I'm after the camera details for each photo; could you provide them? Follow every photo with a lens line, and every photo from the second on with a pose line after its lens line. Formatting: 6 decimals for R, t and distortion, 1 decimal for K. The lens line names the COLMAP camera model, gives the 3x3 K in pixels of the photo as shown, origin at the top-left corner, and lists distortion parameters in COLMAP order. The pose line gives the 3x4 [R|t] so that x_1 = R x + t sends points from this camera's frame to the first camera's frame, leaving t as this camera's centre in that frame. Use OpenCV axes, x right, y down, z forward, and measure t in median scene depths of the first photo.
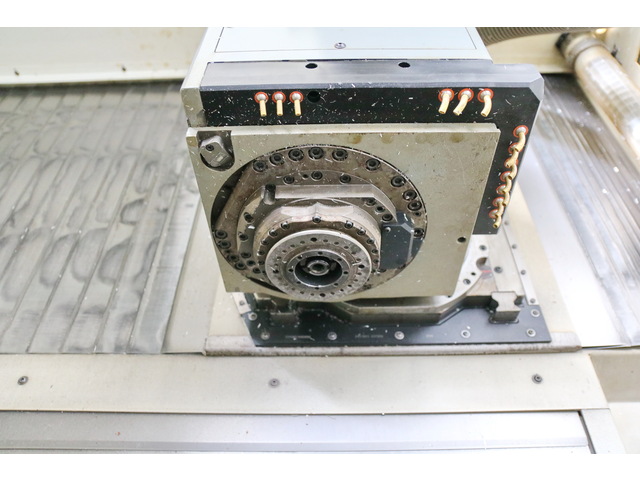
lens RADIAL K [[493.8, 0, 318.2], [0, 493.8, 249.9], [0, 0, 1]] dist [-0.122845, 0.088214]
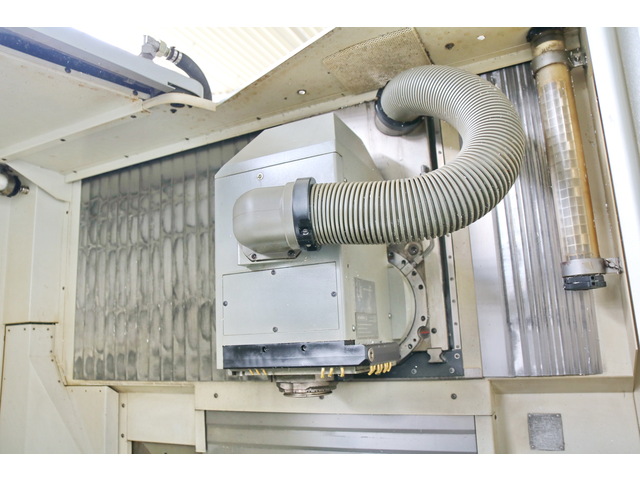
lens RADIAL K [[499.4, 0, 317.8], [0, 499.4, 254.3], [0, 0, 1]] dist [-0.126046, 0.103415]
pose [[0.907093, -0.123629, -0.402365, 0.738328], [0.320742, 0.822039, 0.470506, -1.098389], [0.272592, -0.555848, 0.785319, -0.256256]]
